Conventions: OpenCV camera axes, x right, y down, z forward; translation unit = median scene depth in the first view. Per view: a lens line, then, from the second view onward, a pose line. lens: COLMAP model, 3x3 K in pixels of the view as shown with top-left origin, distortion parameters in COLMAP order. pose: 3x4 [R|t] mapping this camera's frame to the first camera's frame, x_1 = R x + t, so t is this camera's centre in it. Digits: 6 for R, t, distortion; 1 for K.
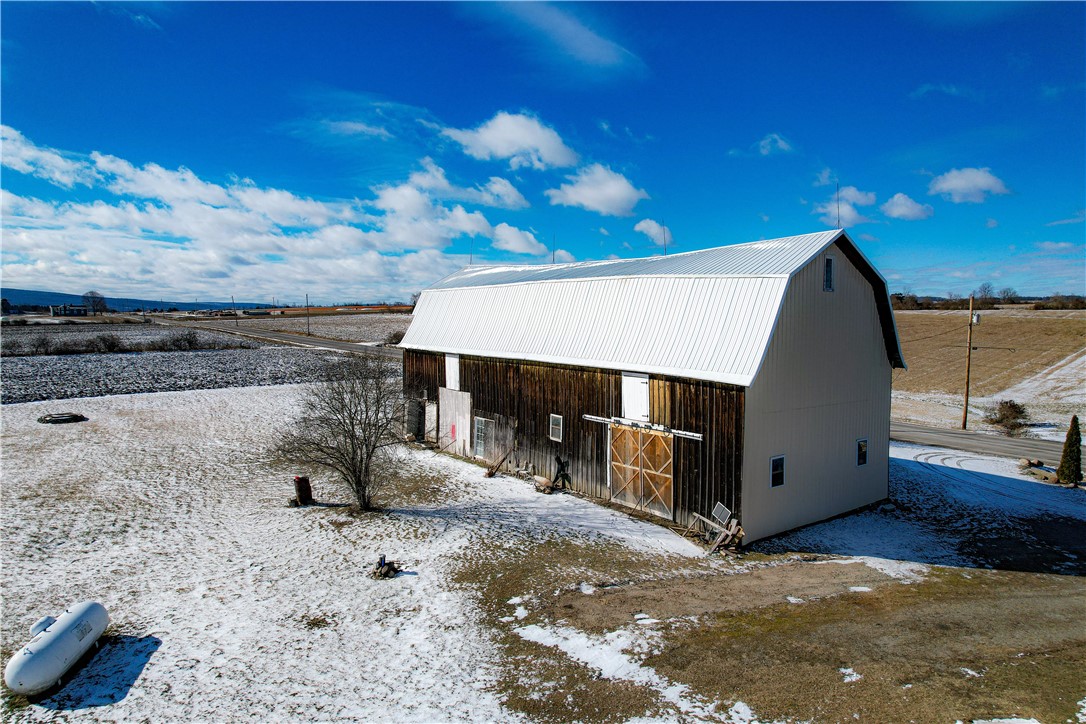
lens RADIAL K [[693.8, 0, 543.0], [0, 693.8, 362.0], [0, 0, 1]] dist [-0.002700, 0.000696]
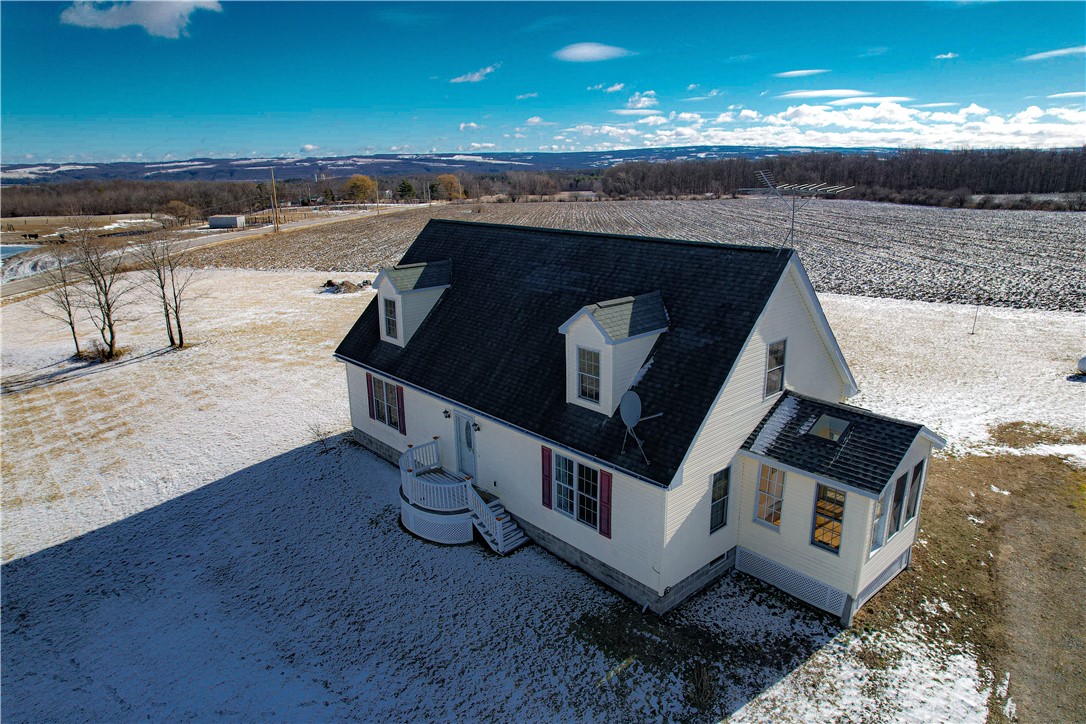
lens RADIAL K [[693.8, 0, 543.0], [0, 693.8, 362.0], [0, 0, 1]] dist [-0.002700, 0.000696]
pose [[-0.748125, 0.177345, -0.639420, 1.424861], [-0.044400, 0.948085, 0.314903, -0.160334], [0.662071, 0.263977, -0.701412, 0.905207]]
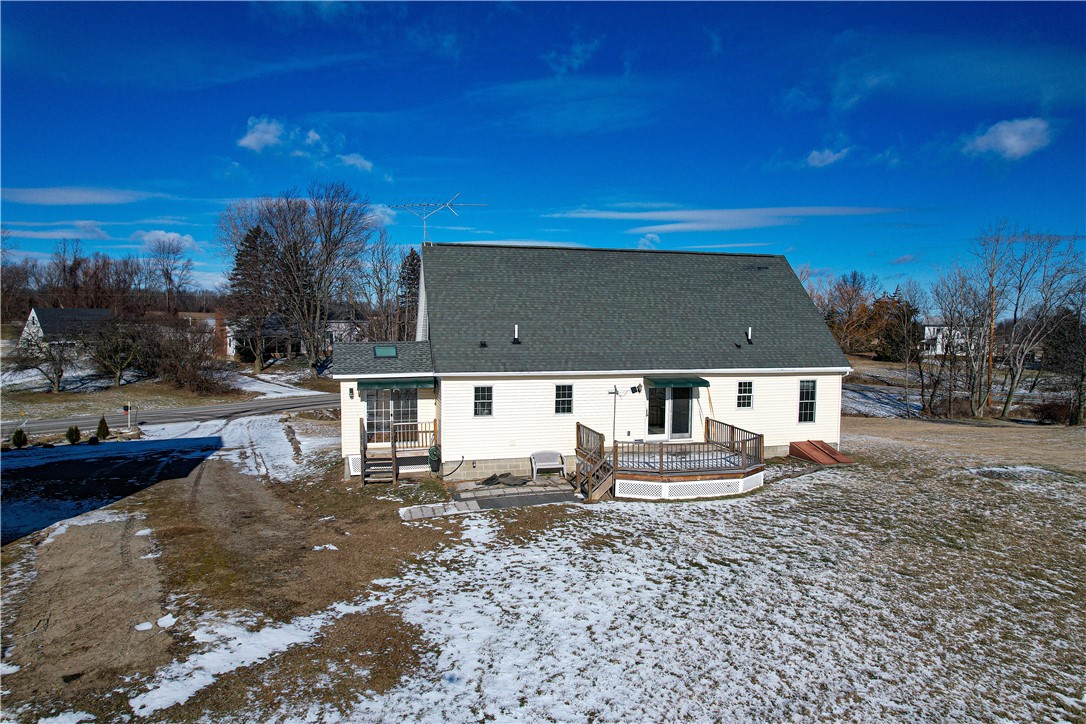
lens RADIAL K [[693.8, 0, 543.0], [0, 693.8, 362.0], [0, 0, 1]] dist [-0.002700, 0.000696]
pose [[-0.226056, -0.052553, 0.972696, -0.492320], [0.065997, 0.995423, 0.069119, 0.066504], [-0.971876, 0.079819, -0.221553, 0.603940]]
